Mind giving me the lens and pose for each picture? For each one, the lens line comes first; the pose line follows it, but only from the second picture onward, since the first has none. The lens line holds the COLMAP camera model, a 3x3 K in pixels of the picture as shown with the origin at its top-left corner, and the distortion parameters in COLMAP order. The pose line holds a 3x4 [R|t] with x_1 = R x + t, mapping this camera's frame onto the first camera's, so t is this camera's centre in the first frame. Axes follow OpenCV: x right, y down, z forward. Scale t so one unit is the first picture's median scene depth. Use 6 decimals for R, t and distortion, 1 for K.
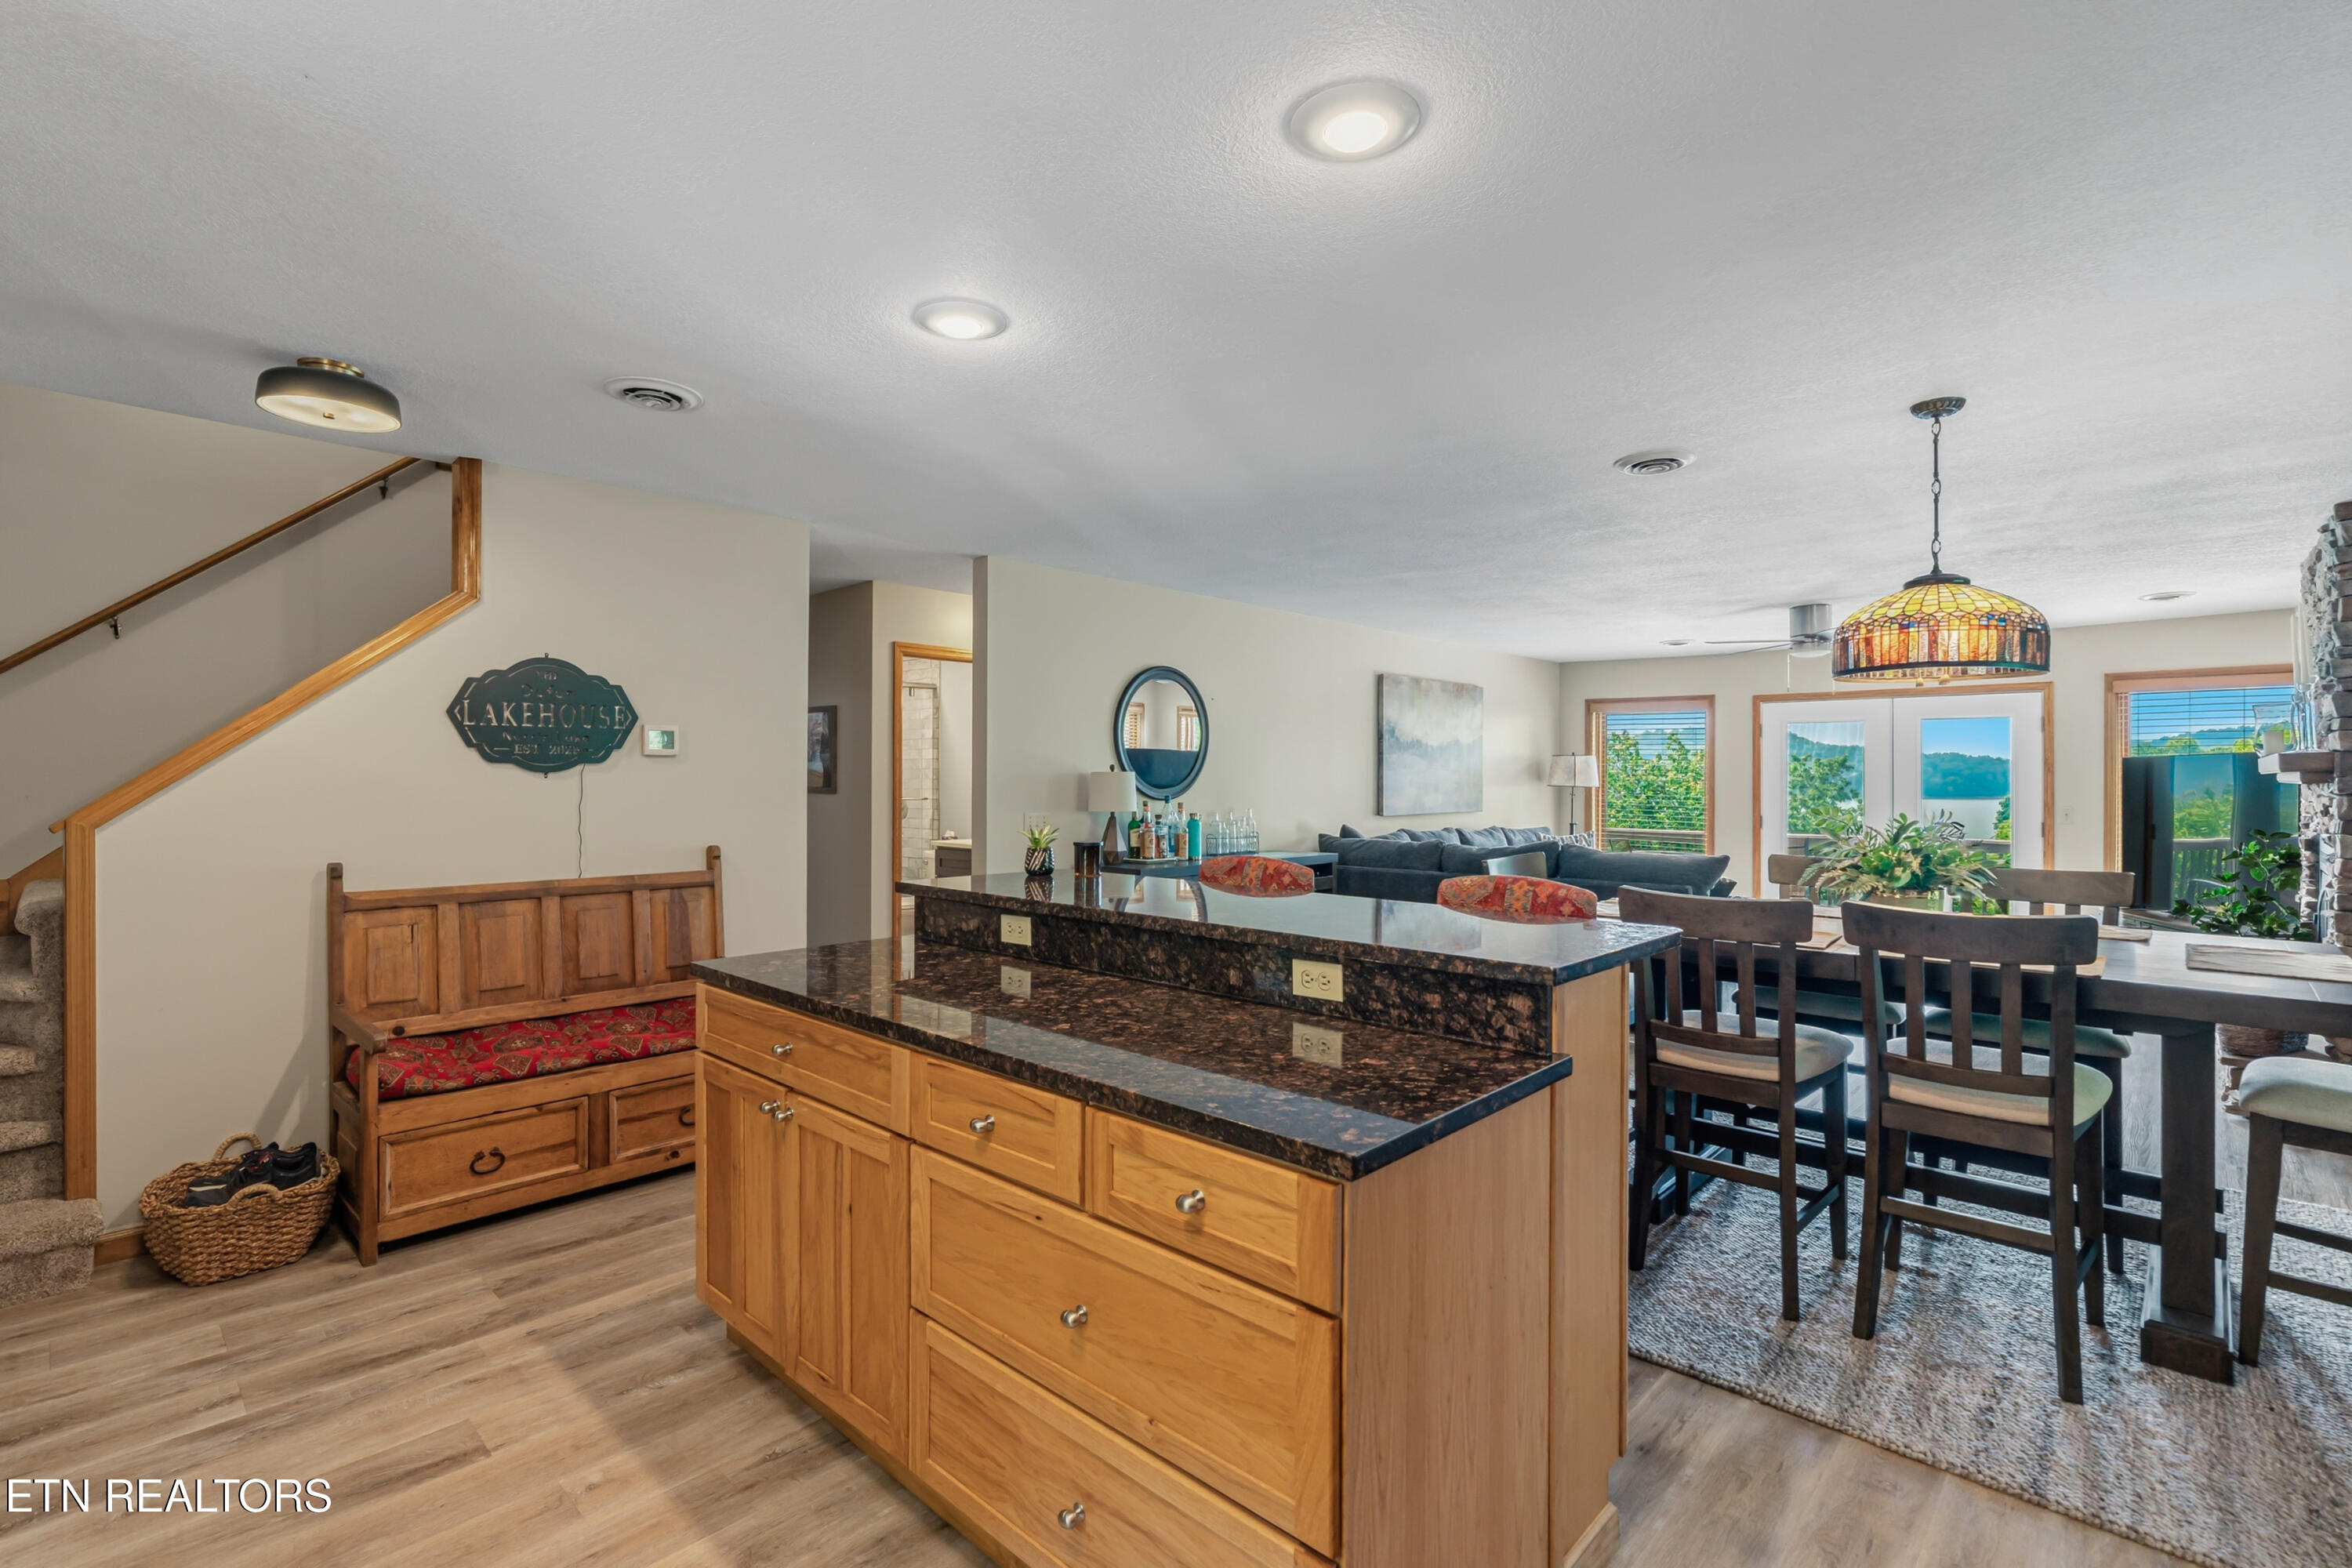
lens RADIAL K [[1077.5, 0, 1129.8], [0, 1077.5, 782.1], [0, 0, 1]] dist [-0.012732, 0.002630]
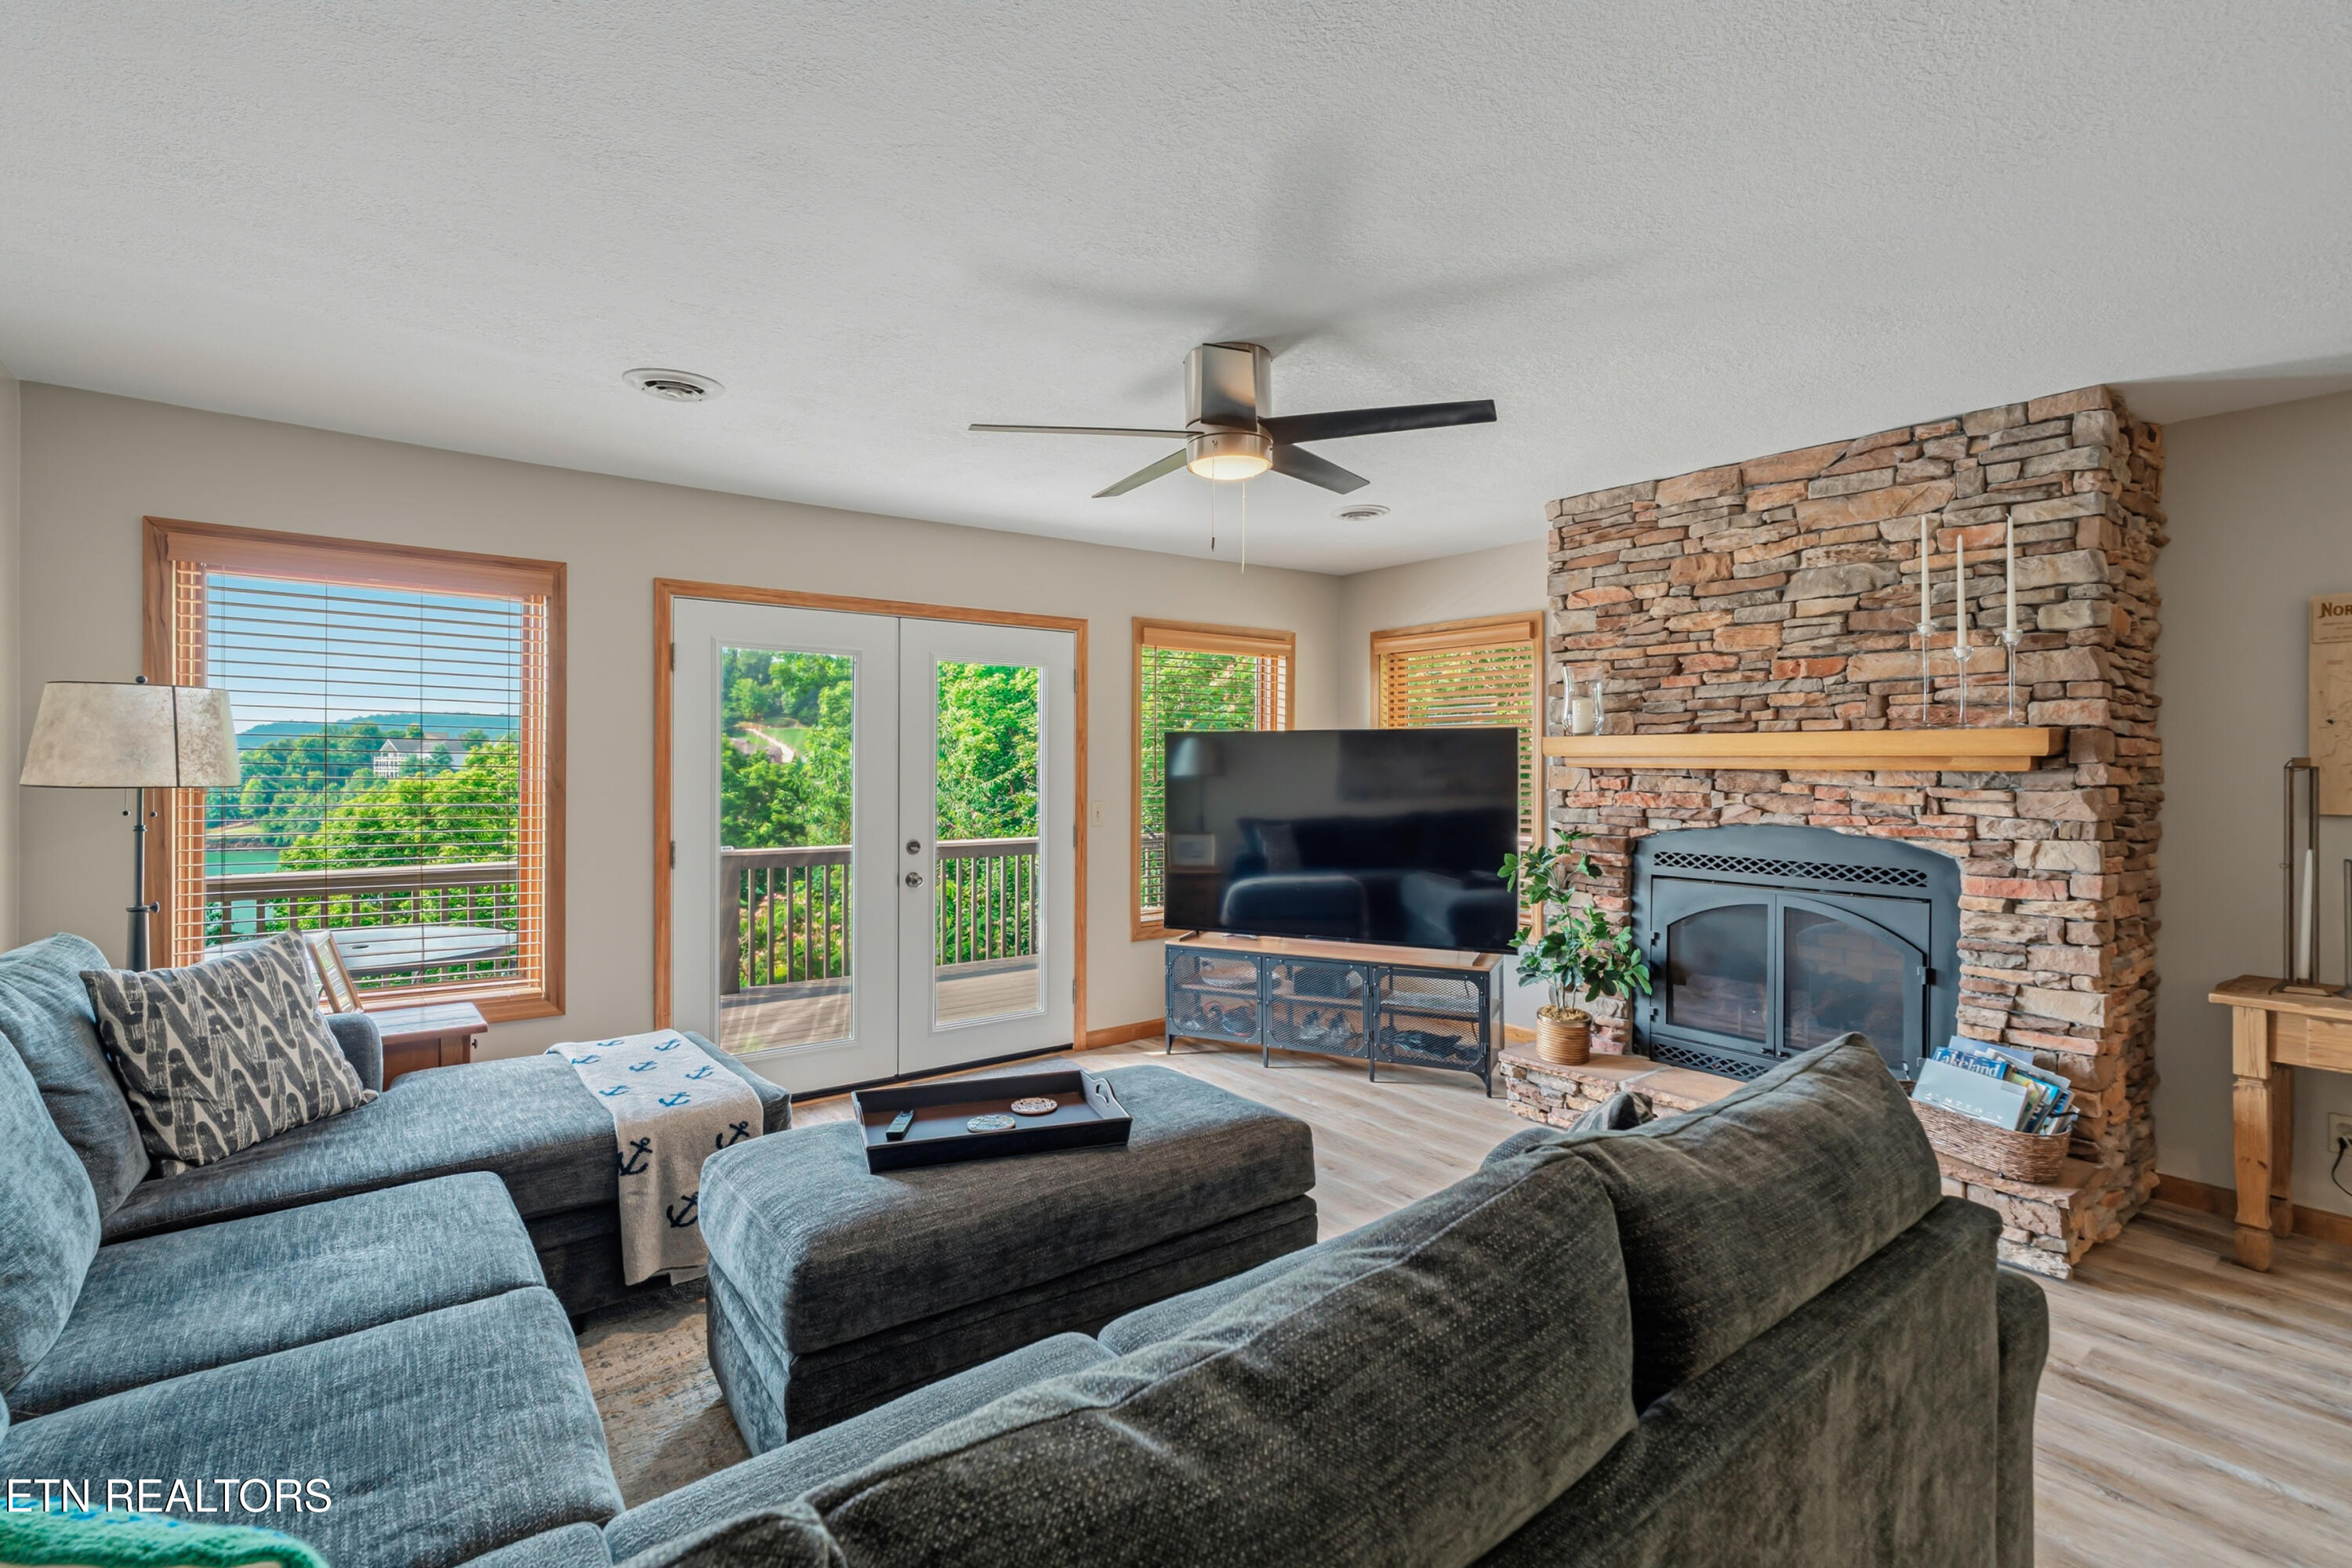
lens RADIAL K [[1077.5, 0, 1191.2], [0, 1077.5, 768.8], [0, 0, 1]] dist [-0.012732, 0.002630]
pose [[0.129742, -0.009061, 0.991506, 0.378092], [0.002498, 0.999958, 0.008812, -0.008642], [-0.991545, 0.001333, 0.129759, 1.697049]]
